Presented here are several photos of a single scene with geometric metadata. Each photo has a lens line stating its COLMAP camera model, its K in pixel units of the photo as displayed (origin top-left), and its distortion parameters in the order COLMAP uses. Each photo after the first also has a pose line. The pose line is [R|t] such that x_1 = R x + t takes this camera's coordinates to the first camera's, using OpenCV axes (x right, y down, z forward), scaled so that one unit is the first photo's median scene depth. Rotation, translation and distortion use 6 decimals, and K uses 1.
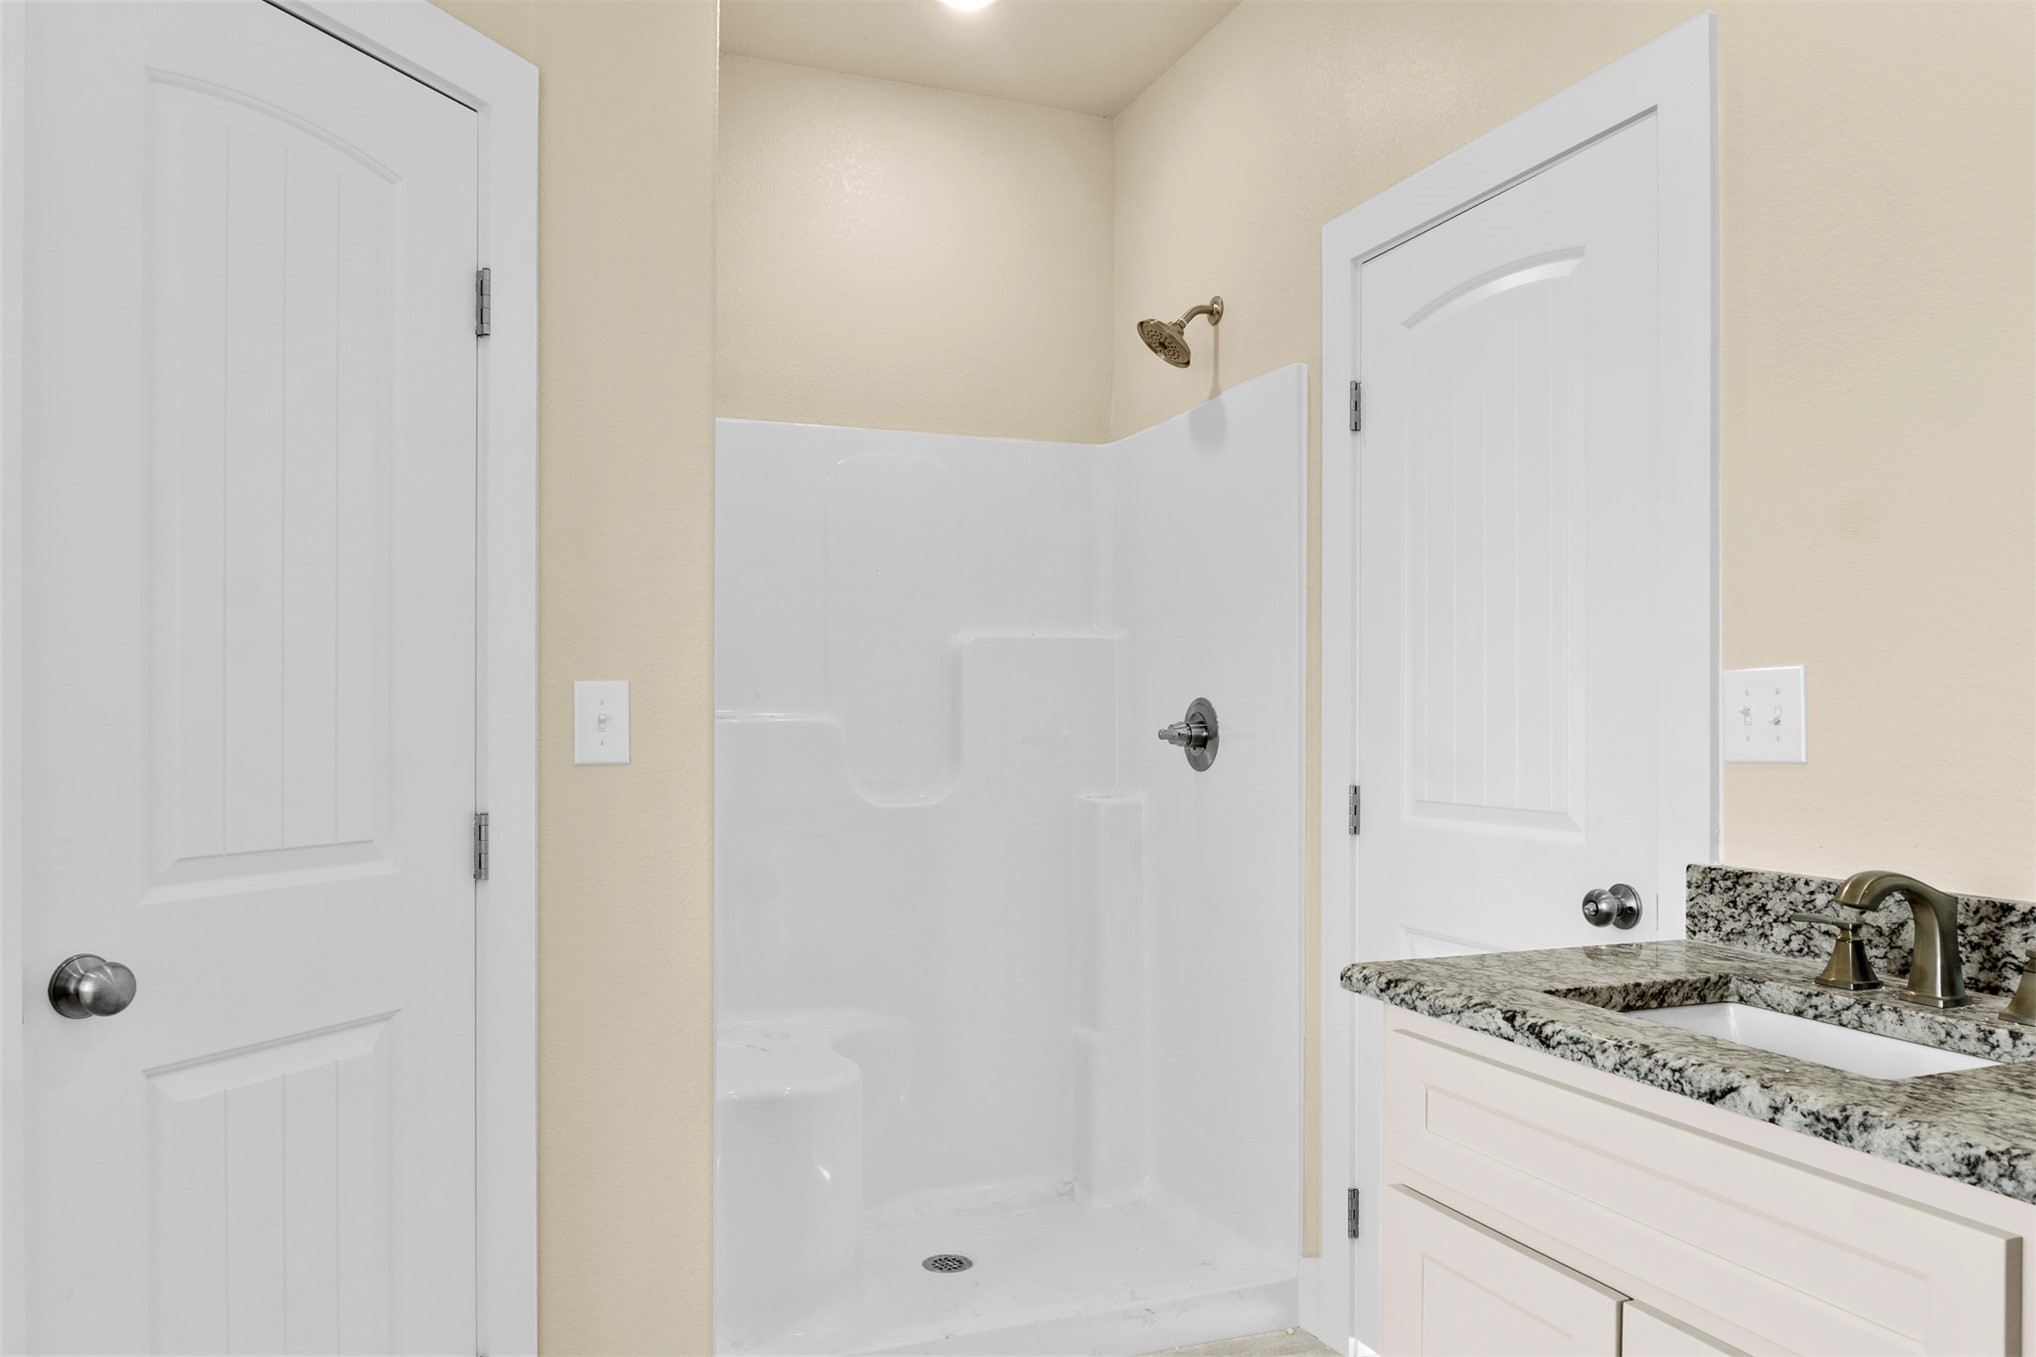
lens RADIAL K [[1374.8, 0, 1015.2], [0, 1374.8, 683.1], [0, 0, 1]] dist [-0.018753, -0.002864]
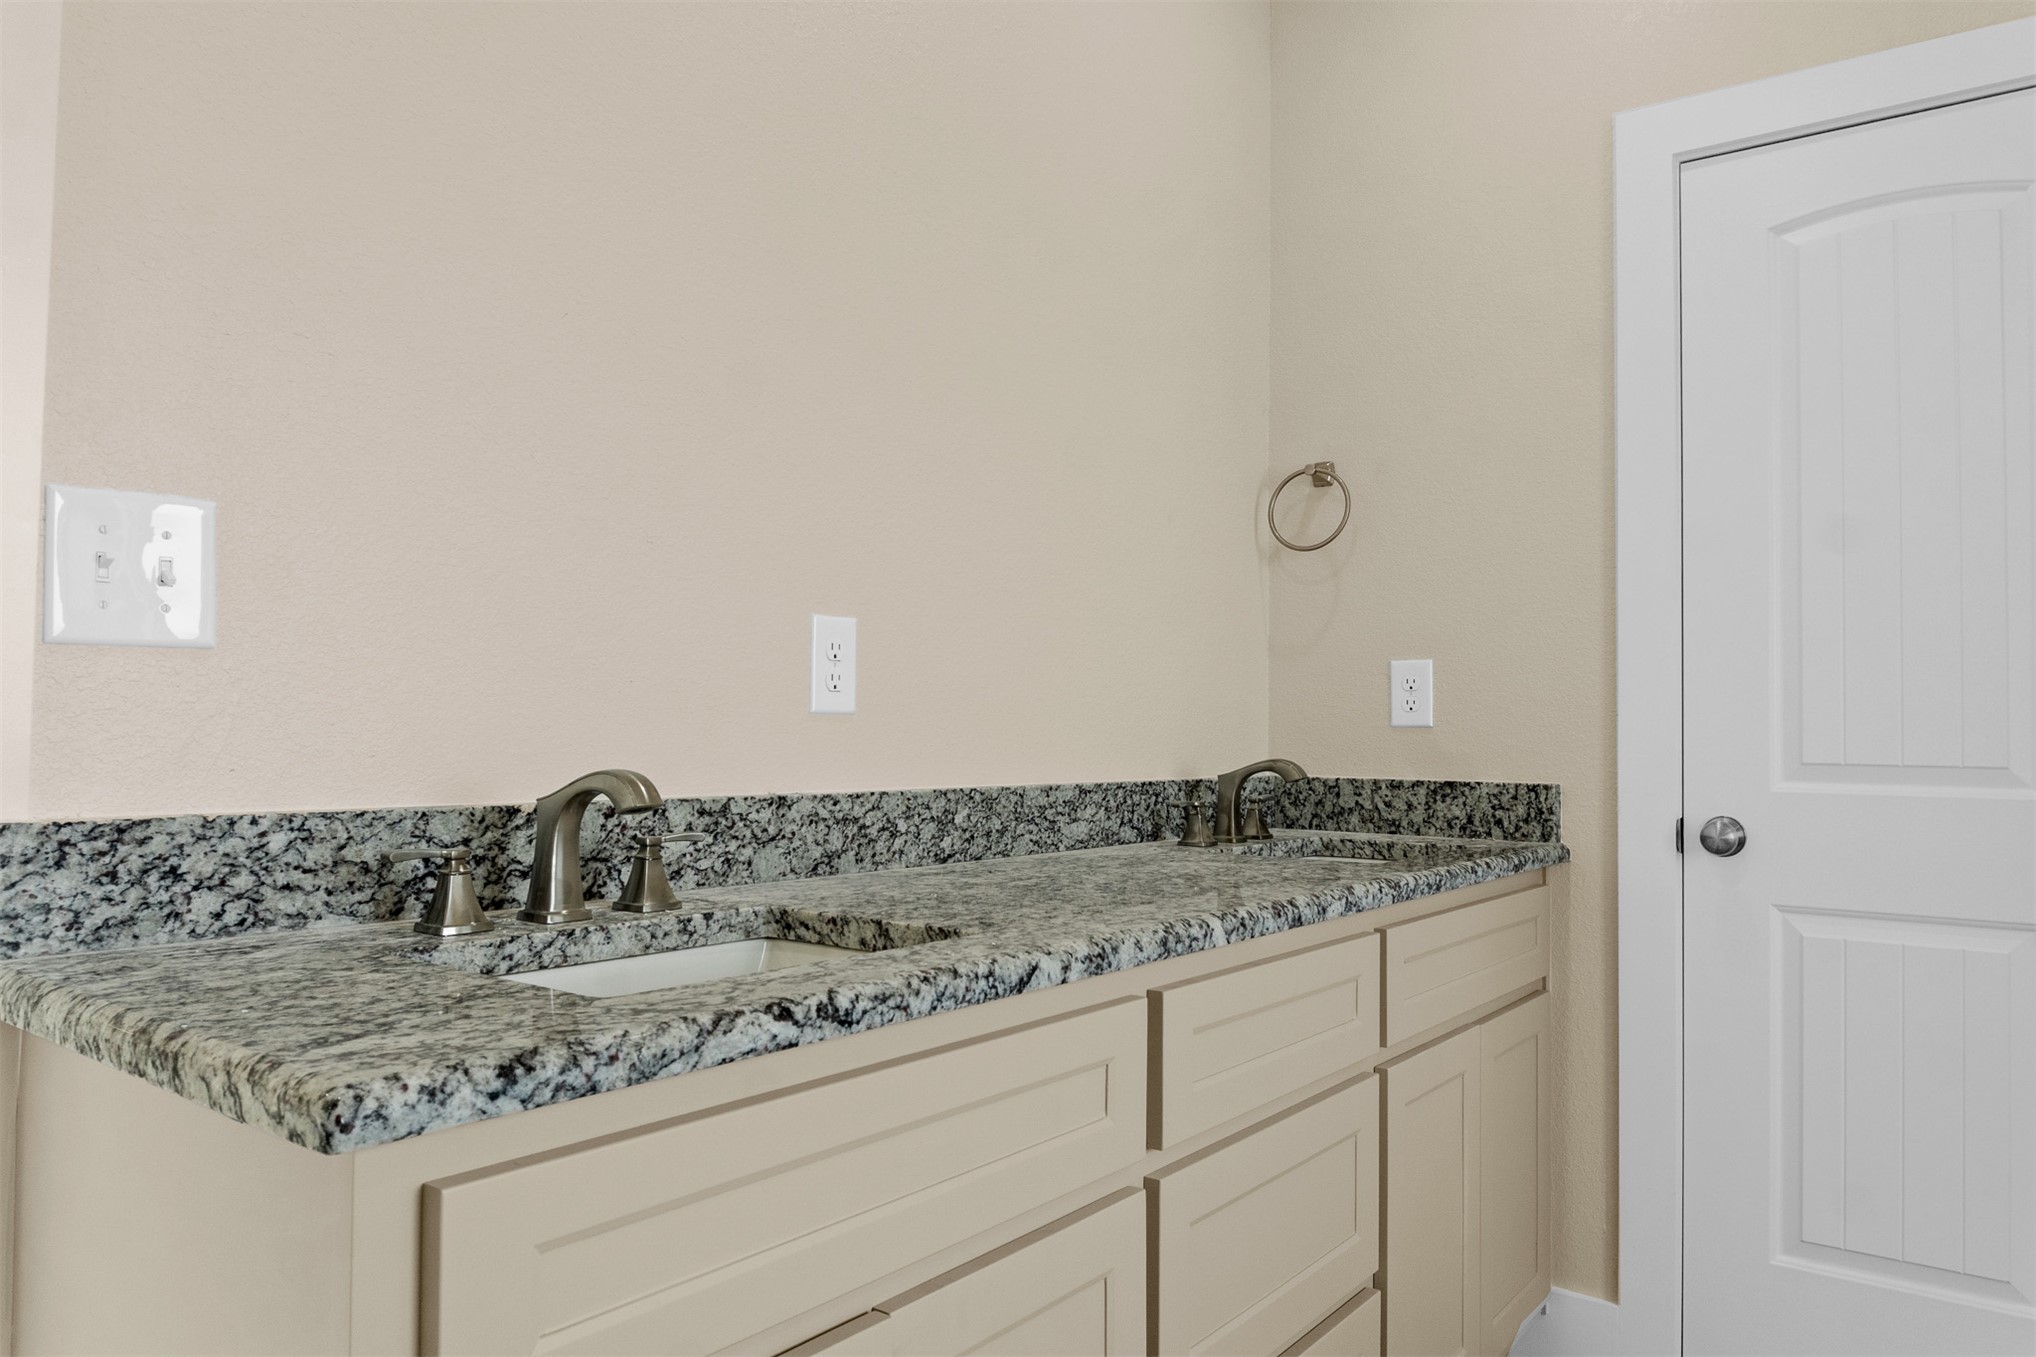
lens RADIAL K [[1374.8, 0, 1011.3], [0, 1374.8, 684.1], [0, 0, 1]] dist [-0.018753, -0.002864]
pose [[-0.521764, 0.020666, 0.852840, -0.231184], [-0.036204, 0.998269, -0.046339, 0.107400], [-0.852321, -0.055054, -0.520113, 1.165149]]
